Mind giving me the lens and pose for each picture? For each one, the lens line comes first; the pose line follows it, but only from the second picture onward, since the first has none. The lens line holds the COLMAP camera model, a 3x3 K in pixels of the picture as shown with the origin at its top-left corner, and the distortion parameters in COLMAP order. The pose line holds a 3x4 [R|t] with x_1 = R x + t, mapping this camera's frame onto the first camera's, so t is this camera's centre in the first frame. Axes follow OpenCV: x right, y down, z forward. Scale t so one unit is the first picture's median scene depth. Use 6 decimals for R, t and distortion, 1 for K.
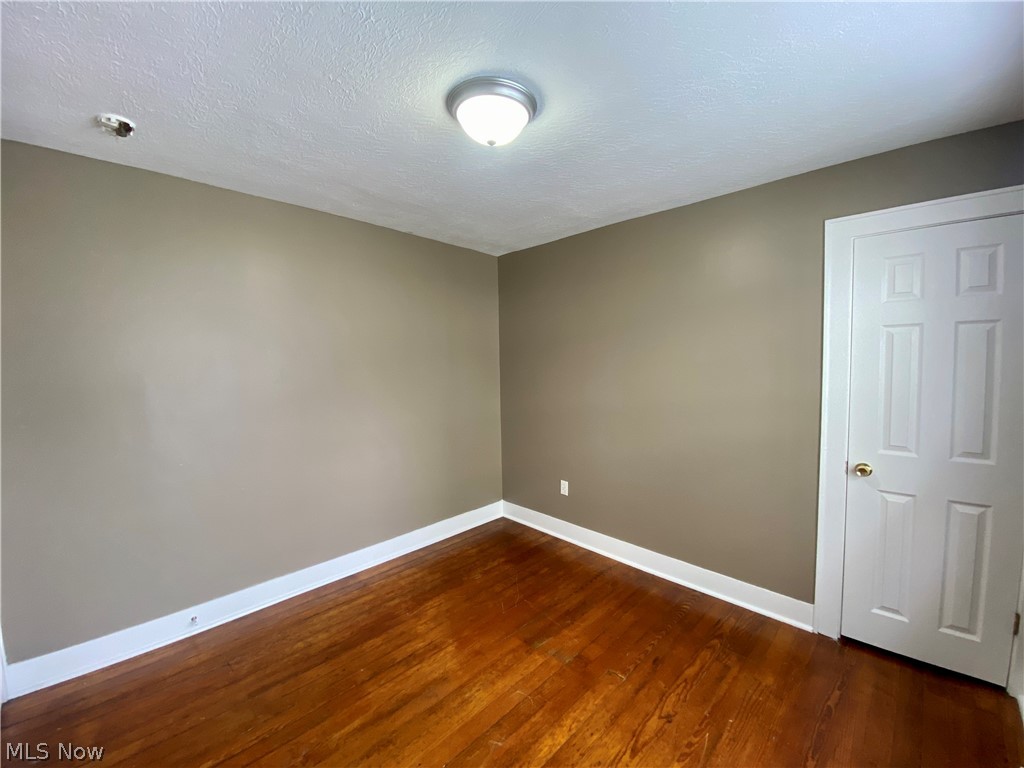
lens RADIAL K [[417.6, 0, 512.8], [0, 417.6, 380.1], [0, 0, 1]] dist [0.000261, -0.002214]
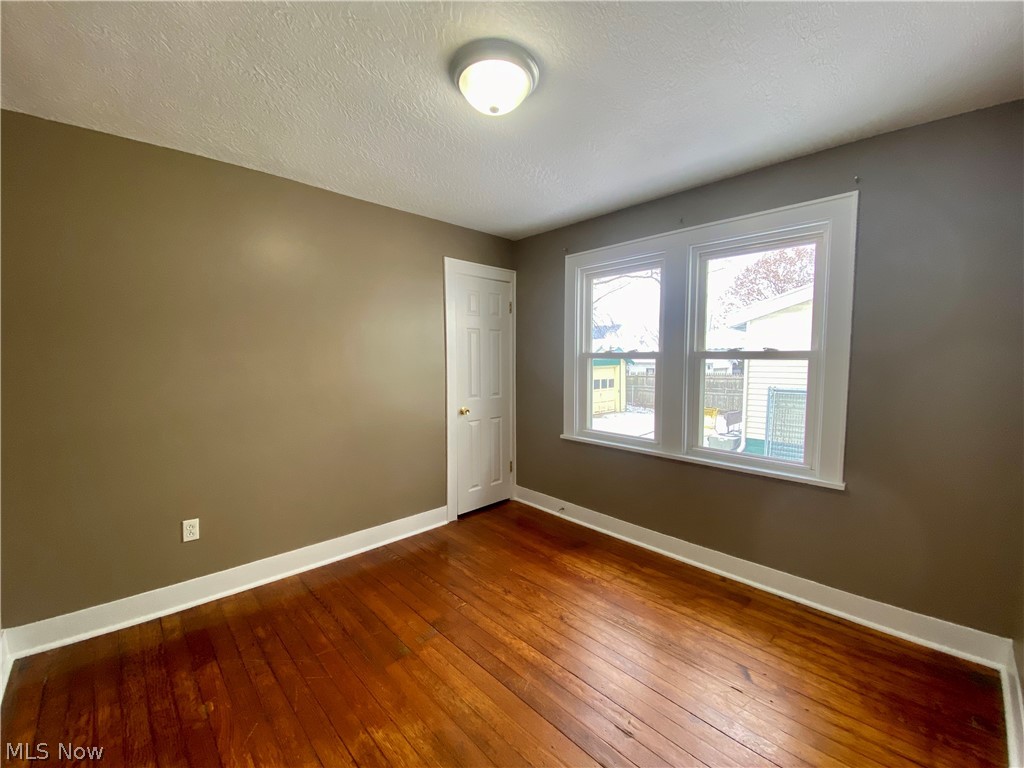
lens RADIAL K [[417.6, 0, 495.3], [0, 417.6, 384.7], [0, 0, 1]] dist [0.000261, -0.002214]
pose [[0.065008, -0.059213, 0.996126, -0.782640], [0.049778, 0.997188, 0.056027, 0.014897], [-0.996642, 0.045943, 0.067773, 0.701043]]
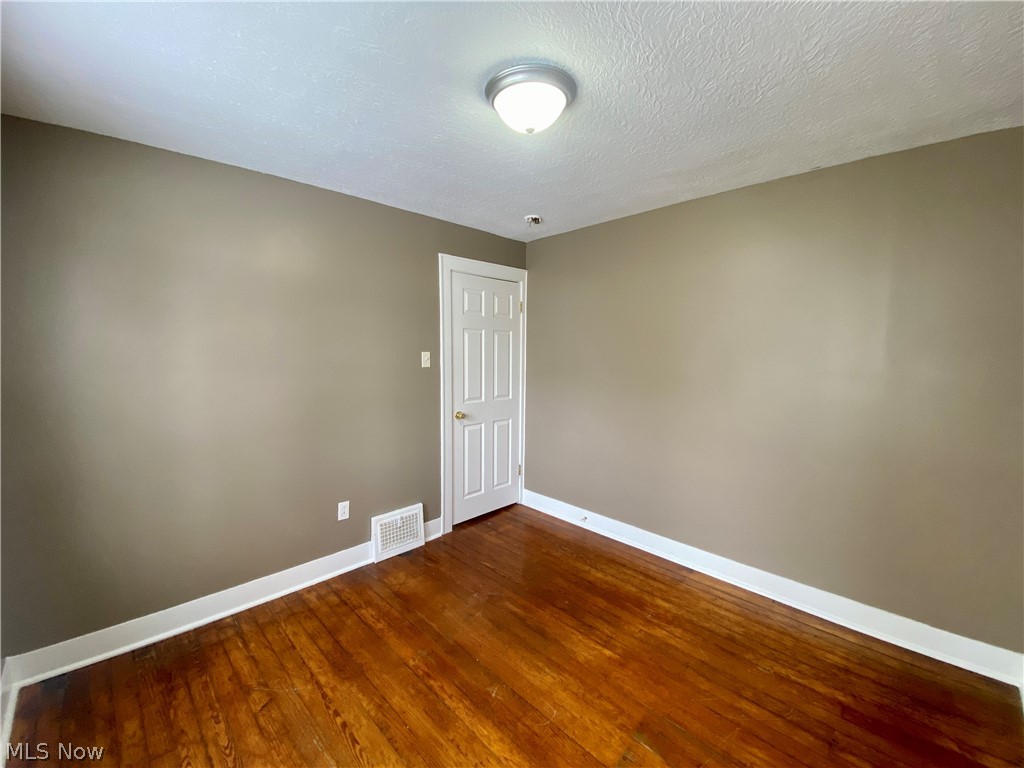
lens RADIAL K [[417.6, 0, 511.5], [0, 417.6, 382.1], [0, 0, 1]] dist [0.000261, -0.002214]
pose [[-0.007207, 0.096062, -0.995349, 0.722898], [-0.058091, 0.993654, 0.096319, -0.054937], [0.998285, 0.058515, -0.001581, 0.718274]]
